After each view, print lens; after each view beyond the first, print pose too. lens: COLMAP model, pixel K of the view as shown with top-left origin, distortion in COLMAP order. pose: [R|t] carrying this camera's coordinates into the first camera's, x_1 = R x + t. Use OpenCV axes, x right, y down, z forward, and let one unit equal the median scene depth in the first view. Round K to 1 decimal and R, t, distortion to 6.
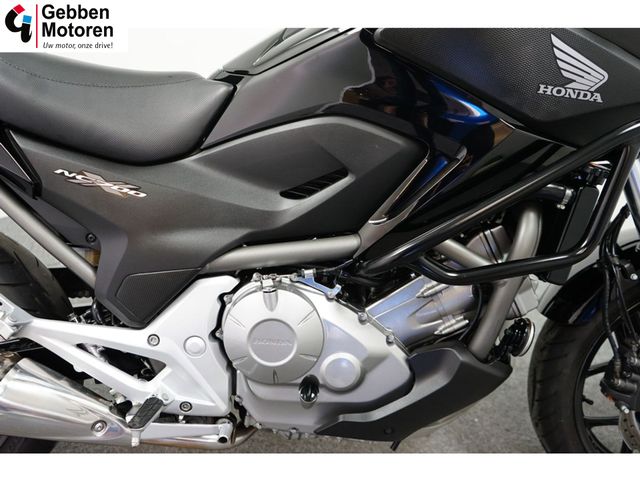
lens RADIAL K [[571.2, 0, 320.0], [0, 571.2, 240.0], [0, 0, 1]] dist [0.001822, 0.001585]
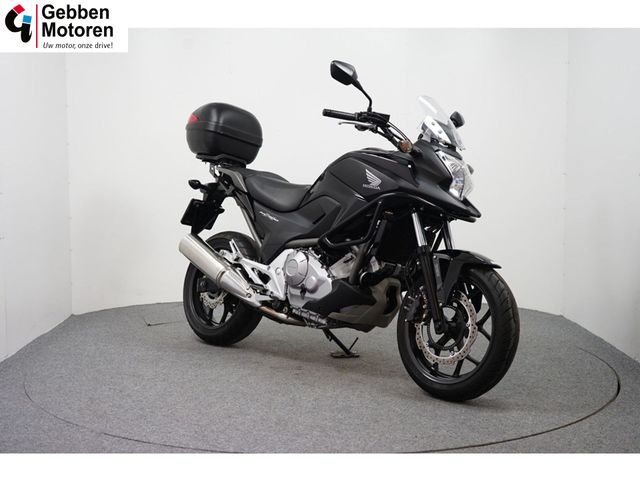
lens RADIAL K [[870.2, 0, 320.0], [0, 870.2, 240.0], [0, 0, 1]] dist [-0.001585, -0.002079]
pose [[0.707677, 0.041621, -0.705309, 3.066206], [-0.284943, 0.930293, -0.231001, 1.005542], [0.646530, 0.364447, 0.670207, -1.898715]]
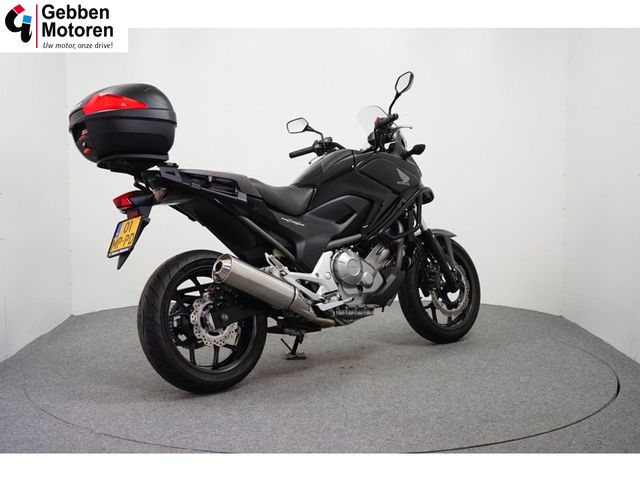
lens RADIAL K [[870.2, 0, 320.0], [0, 870.2, 240.0], [0, 0, 1]] dist [-0.001585, -0.002079]
pose [[0.737411, -0.078229, 0.670899, -3.098750], [0.289149, 0.934217, -0.208882, 0.901164], [-0.610425, 0.348022, 0.711521, -2.061362]]
